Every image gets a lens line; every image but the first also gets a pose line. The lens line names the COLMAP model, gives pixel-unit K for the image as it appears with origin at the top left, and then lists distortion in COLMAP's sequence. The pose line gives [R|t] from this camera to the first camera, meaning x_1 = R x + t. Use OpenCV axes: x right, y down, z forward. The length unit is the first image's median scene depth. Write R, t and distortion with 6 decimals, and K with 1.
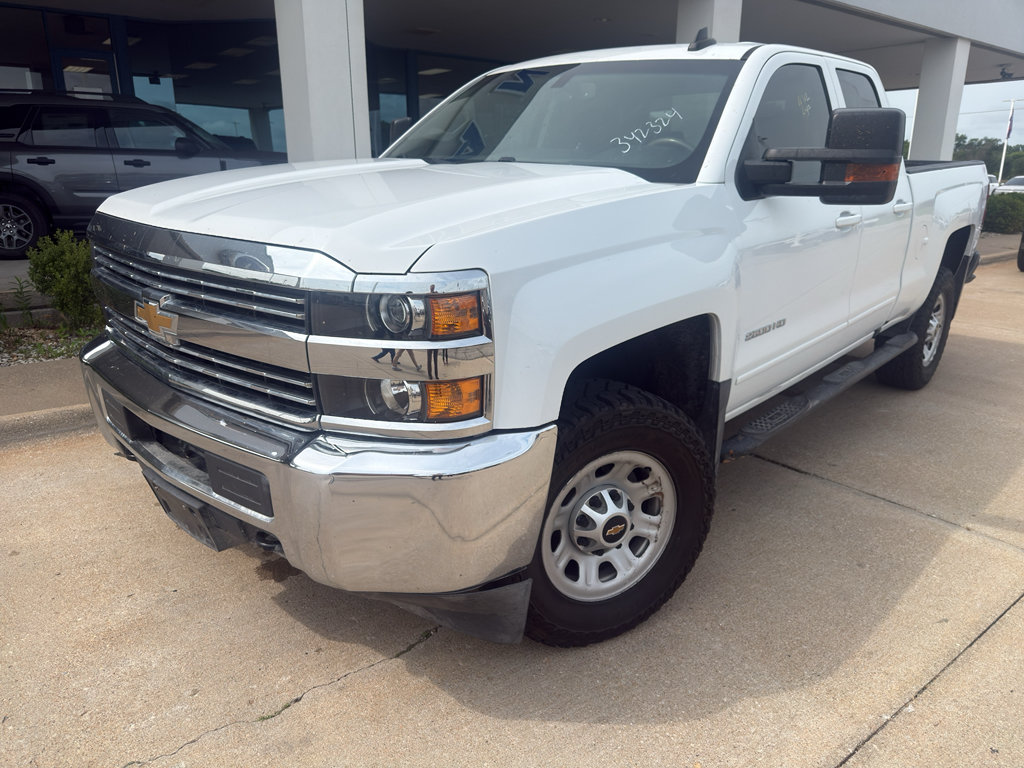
lens RADIAL K [[685.3, 0, 509.0], [0, 685.3, 381.9], [0, 0, 1]] dist [0.065013, -0.071628]
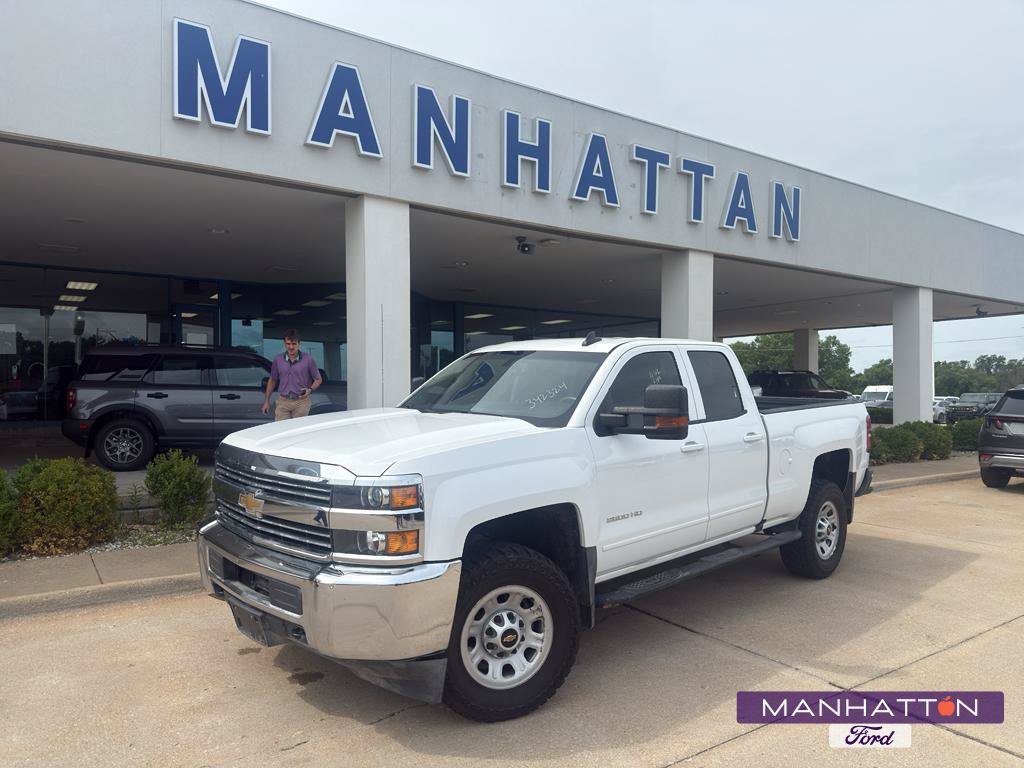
lens RADIAL K [[685.3, 0, 509.0], [0, 685.3, 381.9], [0, 0, 1]] dist [0.065013, -0.071628]
pose [[0.997307, -0.004029, -0.073224, 0.266035], [-0.018264, 0.953385, -0.301203, 0.126940], [0.071024, 0.301730, 0.950744, -0.691892]]
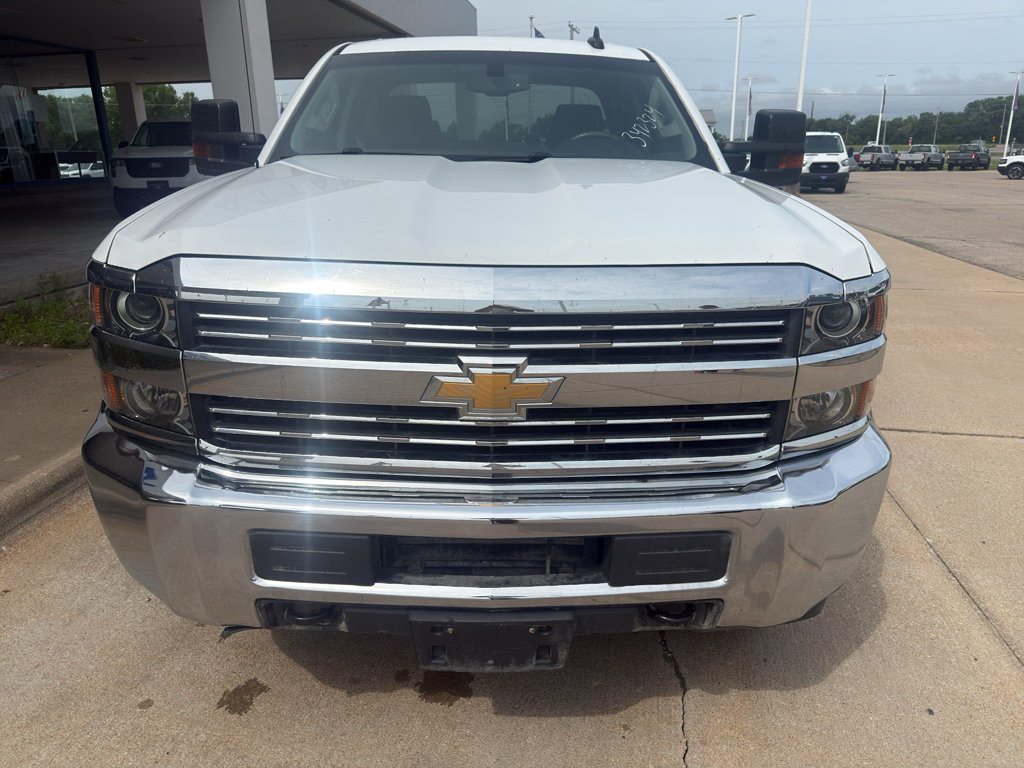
lens RADIAL K [[685.3, 0, 509.0], [0, 685.3, 381.9], [0, 0, 1]] dist [0.065013, -0.071628]
pose [[0.757576, -0.222440, 0.613676, -0.821277], [0.213007, 0.972924, 0.089703, -0.143354], [-0.617014, 0.062761, 0.784446, 0.378988]]
